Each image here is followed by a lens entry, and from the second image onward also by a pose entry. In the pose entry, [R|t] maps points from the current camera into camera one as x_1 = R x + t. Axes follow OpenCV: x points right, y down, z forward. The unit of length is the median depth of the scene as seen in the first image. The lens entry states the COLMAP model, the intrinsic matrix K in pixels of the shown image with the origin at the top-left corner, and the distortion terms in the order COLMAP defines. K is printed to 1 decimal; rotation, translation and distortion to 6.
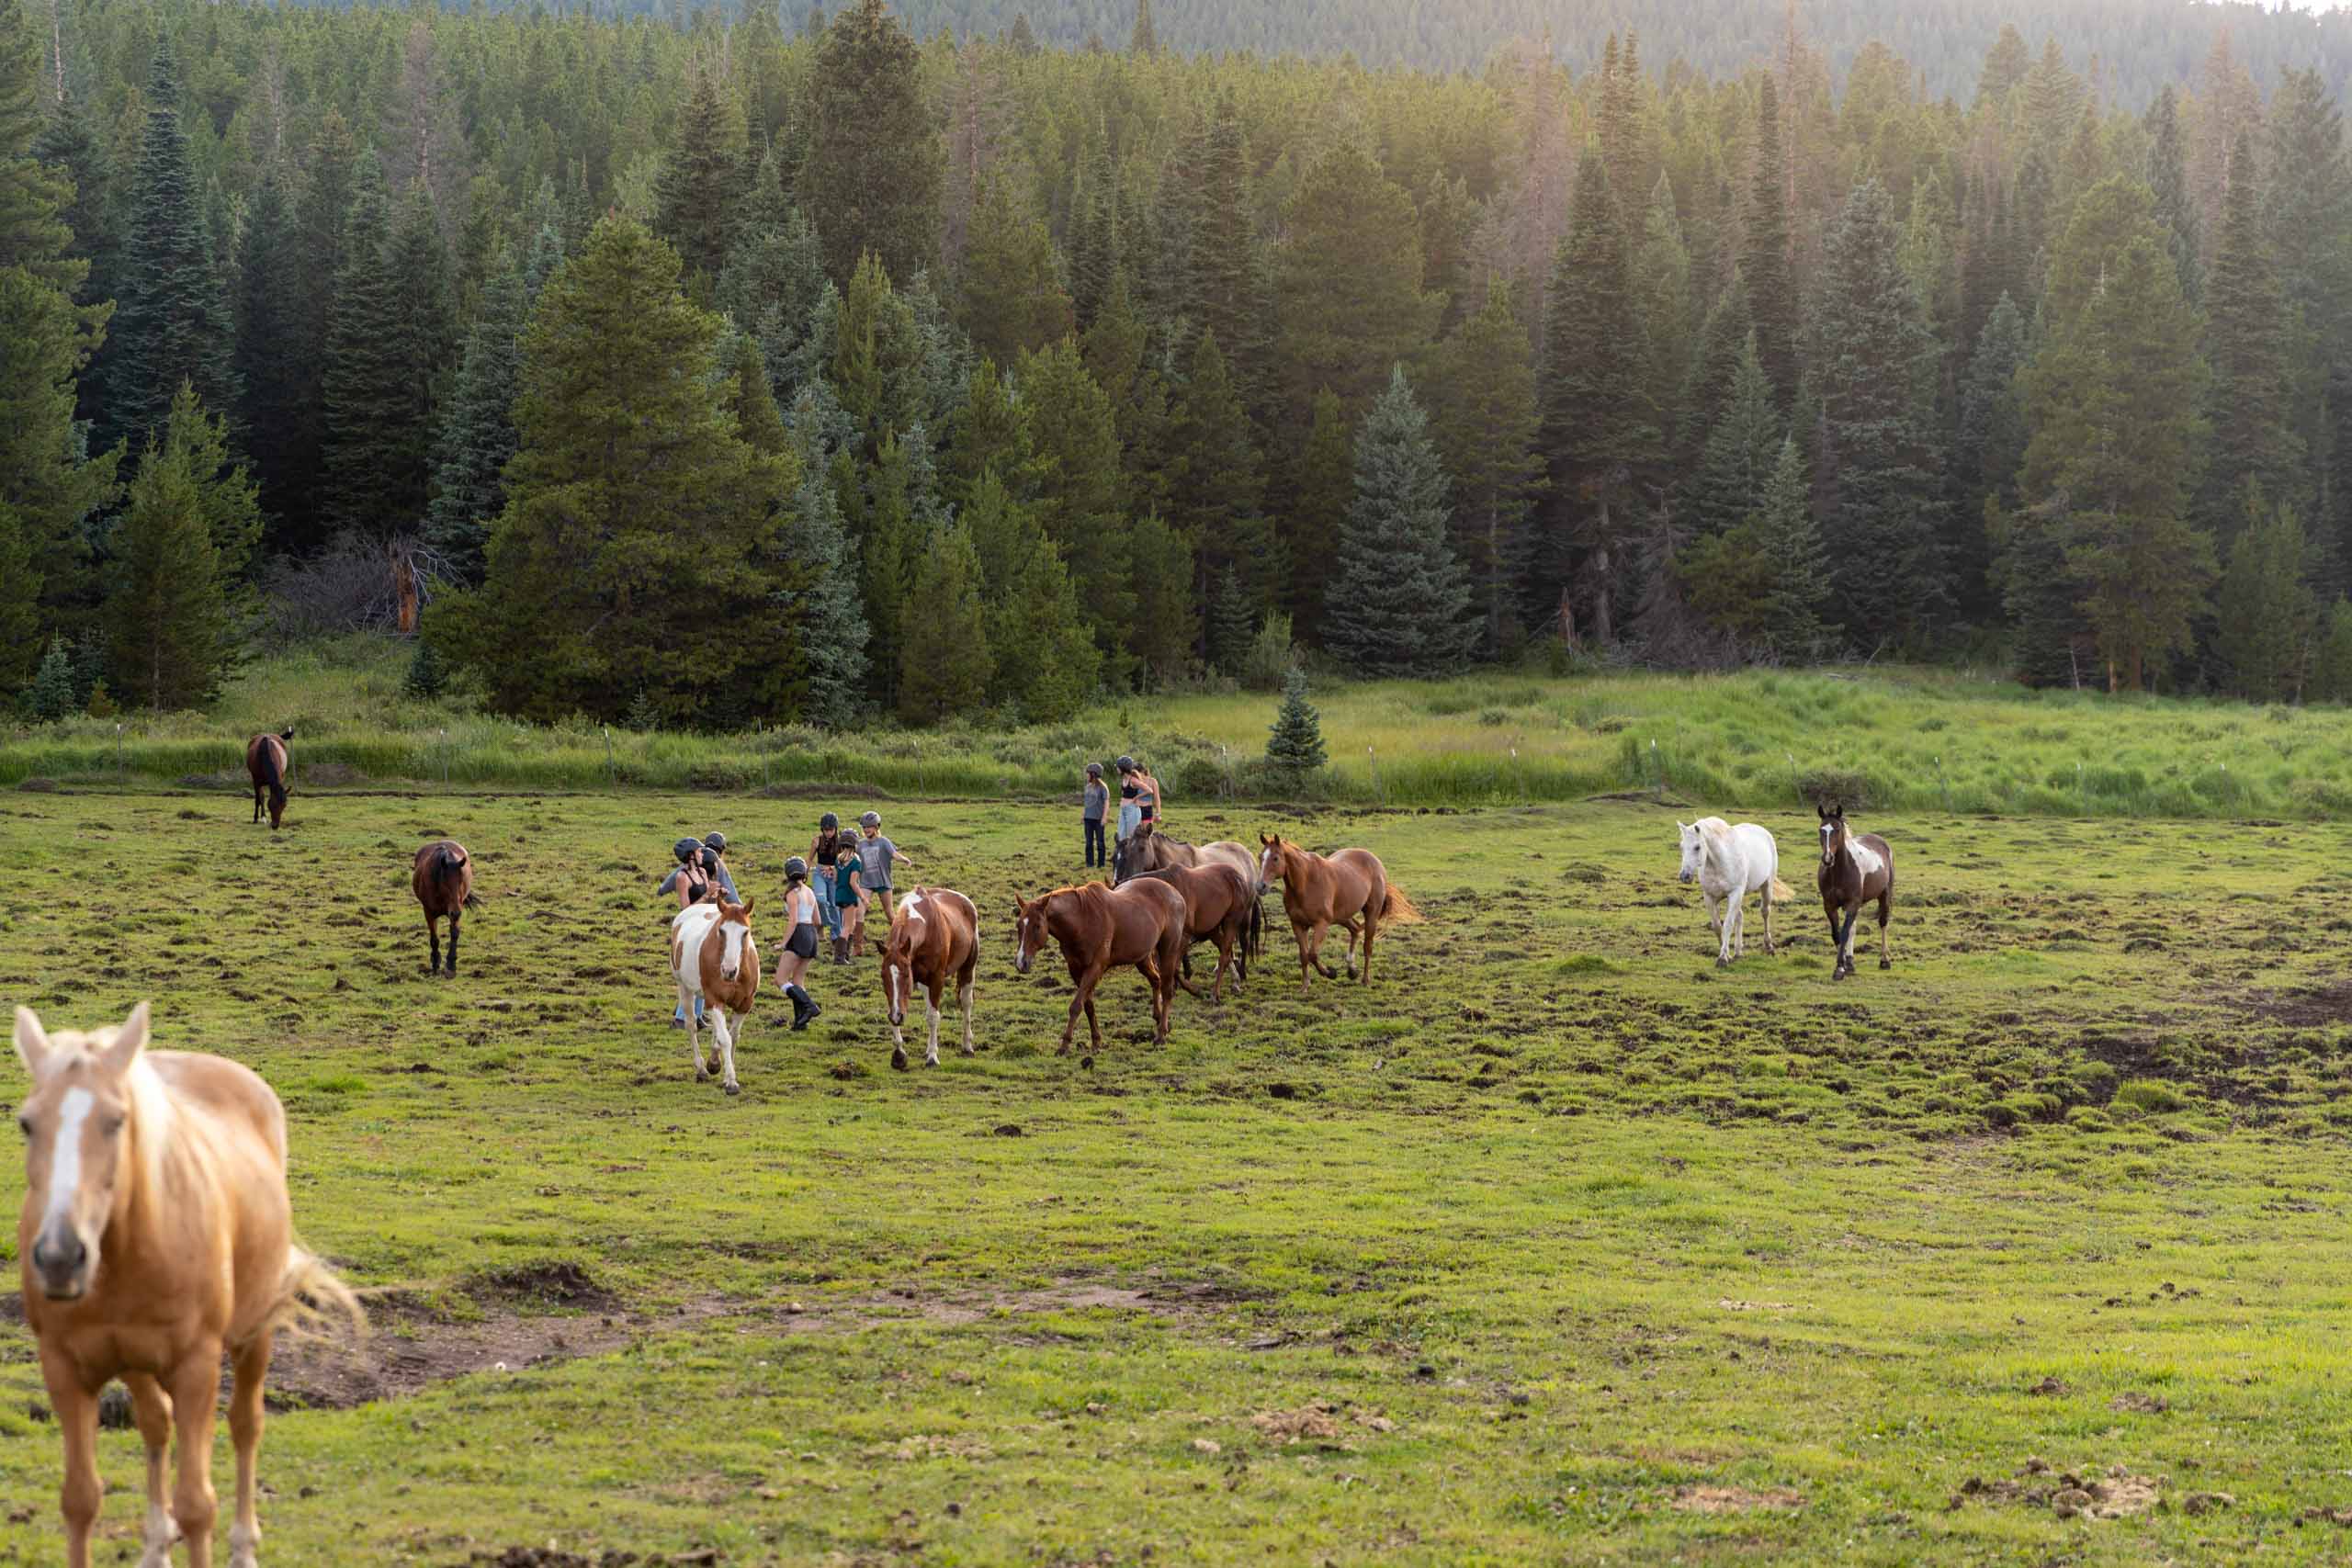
lens RADIAL K [[3351.0, 0, 1263.2], [0, 3351.0, 784.3], [0, 0, 1]] dist [0.013867, 0.025638]
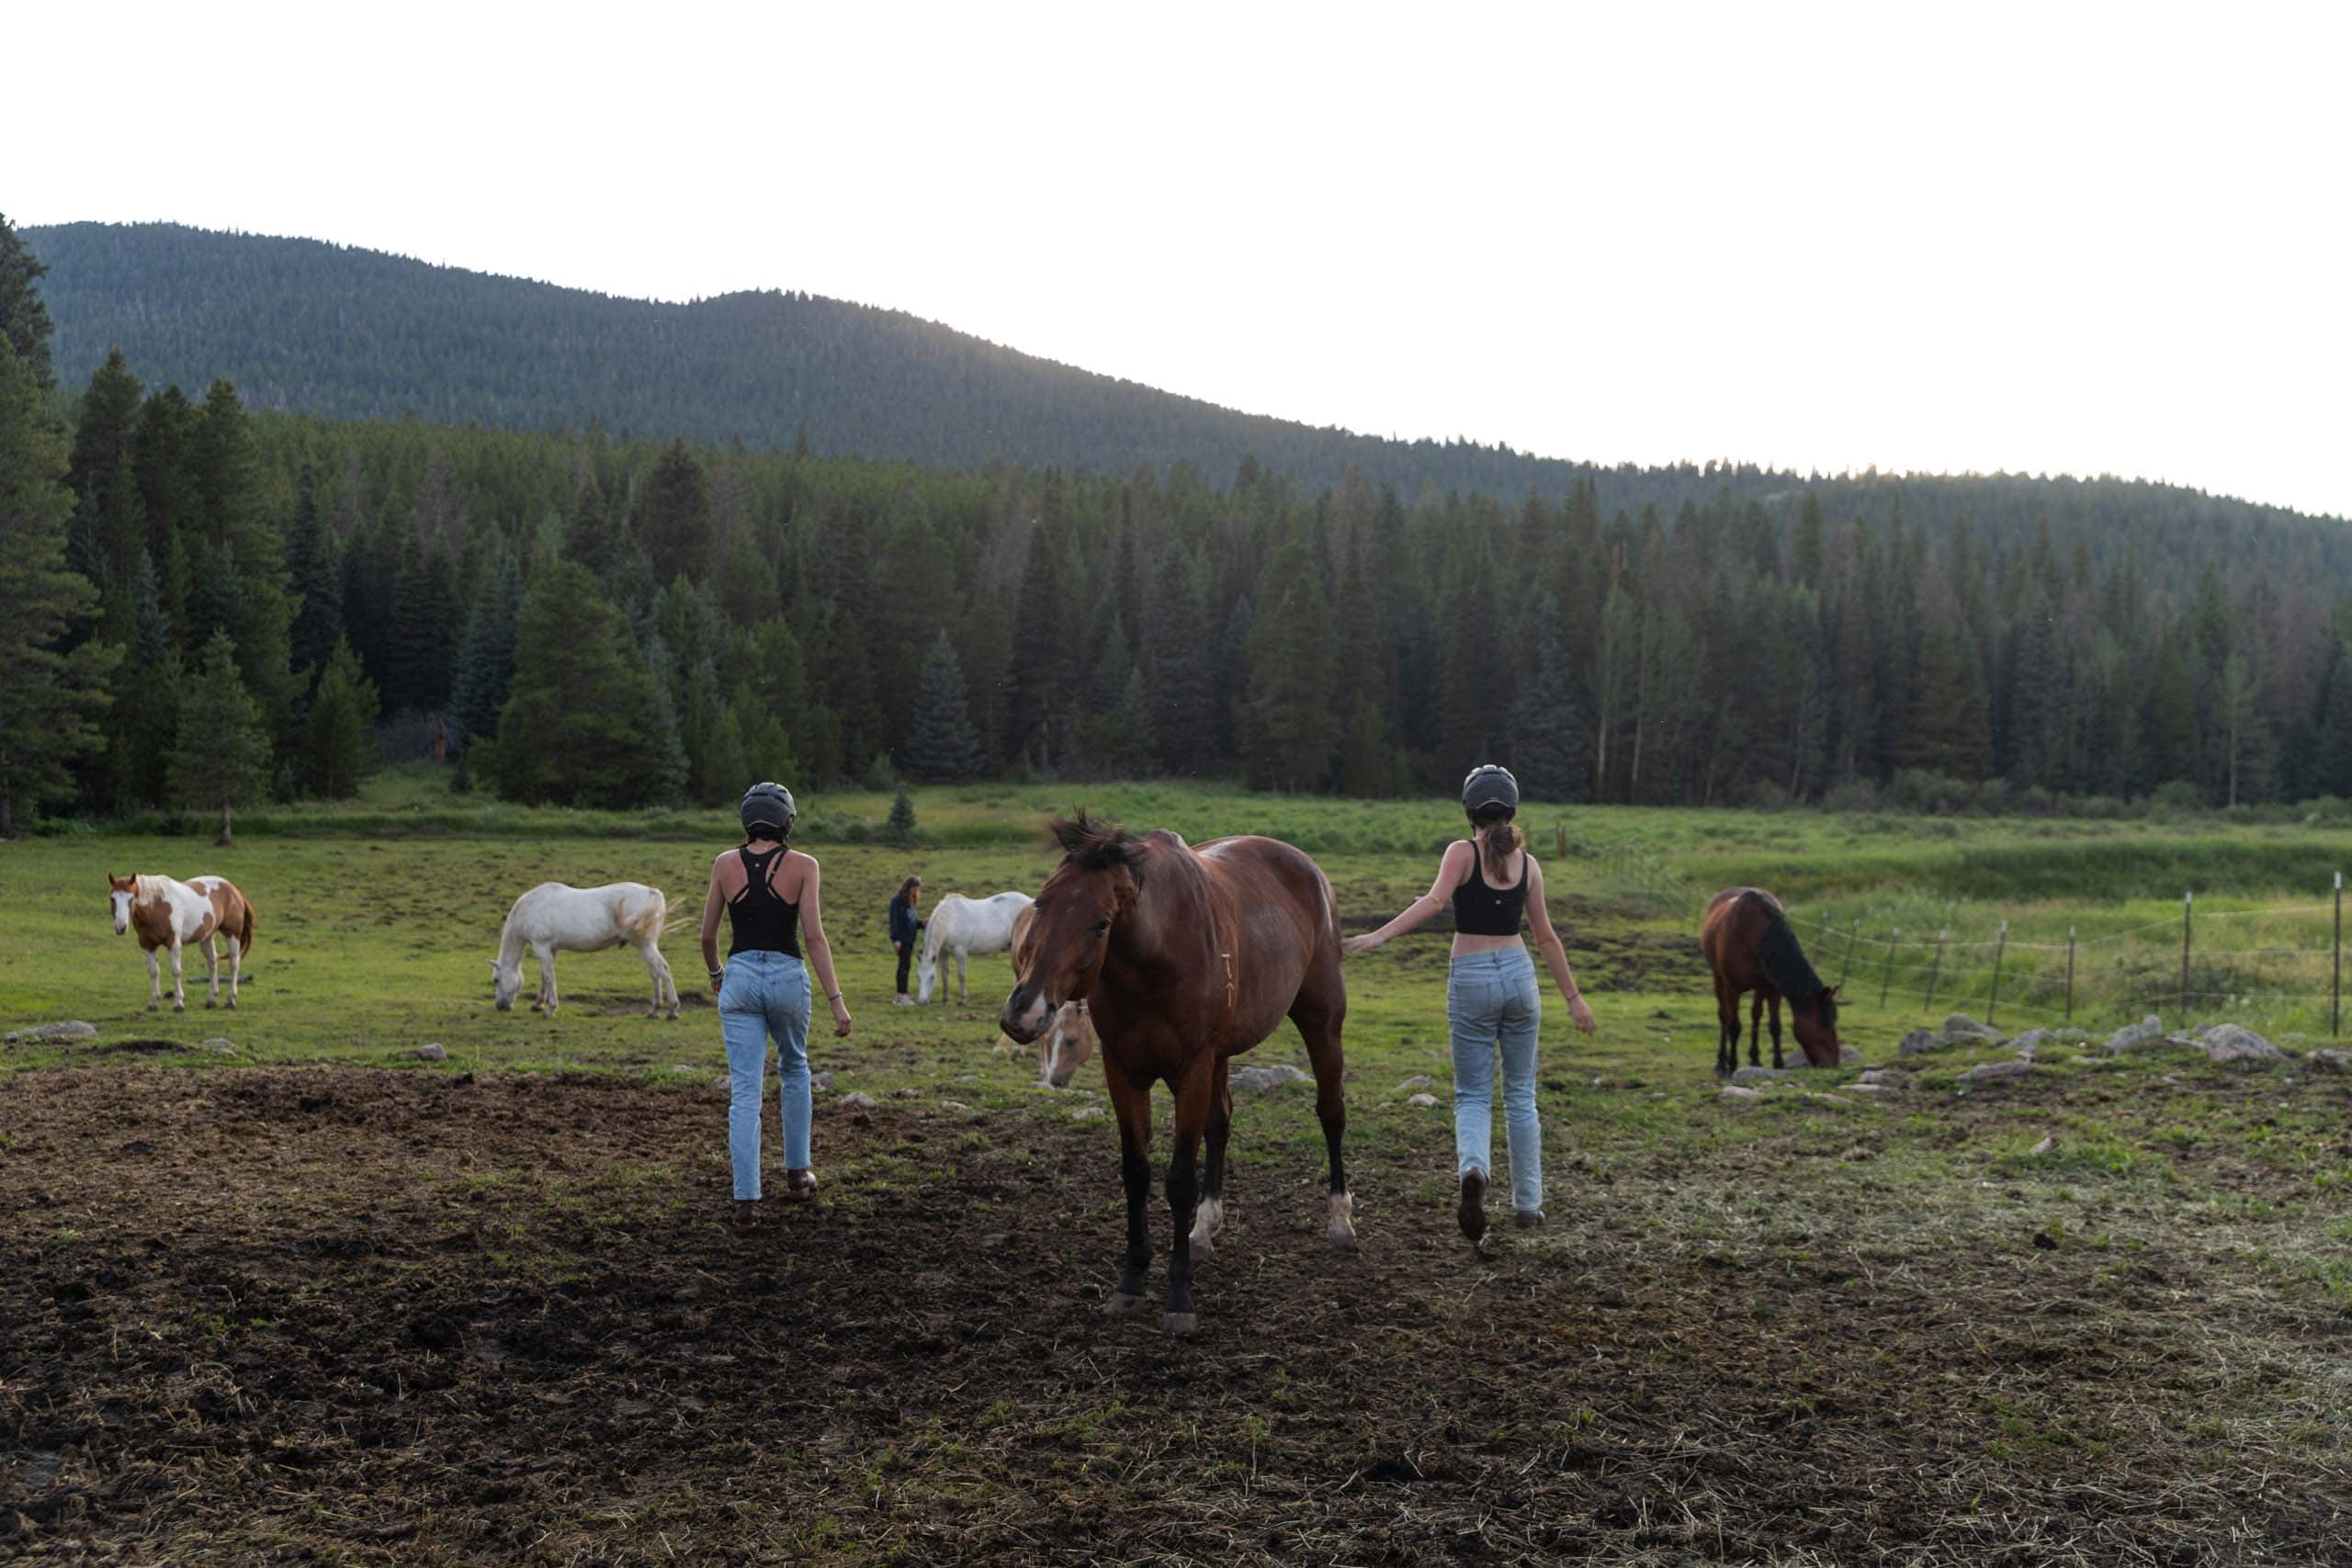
lens RADIAL K [[3351.0, 0, 1263.2], [0, 3351.0, 784.3], [0, 0, 1]] dist [0.013867, 0.025638]
pose [[0.984275, 0.004608, 0.176580, -0.126228], [0.000418, 0.999596, -0.028414, 0.025157], [-0.176640, 0.028041, 0.983876, -1.014881]]
